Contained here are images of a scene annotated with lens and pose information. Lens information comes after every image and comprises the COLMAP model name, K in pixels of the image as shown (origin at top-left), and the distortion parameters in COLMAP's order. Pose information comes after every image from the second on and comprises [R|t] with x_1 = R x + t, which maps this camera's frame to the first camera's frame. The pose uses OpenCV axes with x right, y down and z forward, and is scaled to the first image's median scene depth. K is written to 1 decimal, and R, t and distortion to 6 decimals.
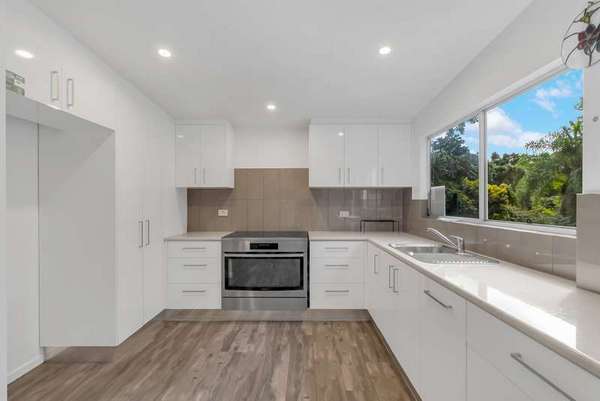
lens RADIAL K [[276.7, 0, 302.3], [0, 276.7, 202.6], [0, 0, 1]] dist [-0.000650, -0.000463]
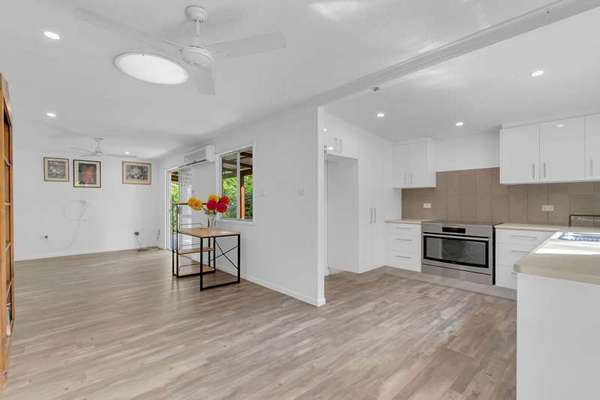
lens RADIAL K [[276.7, 0, 302.3], [0, 276.7, 202.1], [0, 0, 1]] dist [-0.000650, -0.000463]
pose [[0.688602, 0.000982, -0.725138, 0.318085], [-0.004227, 0.999988, -0.002660, 0.030775], [0.725127, 0.004897, 0.688598, -0.427717]]
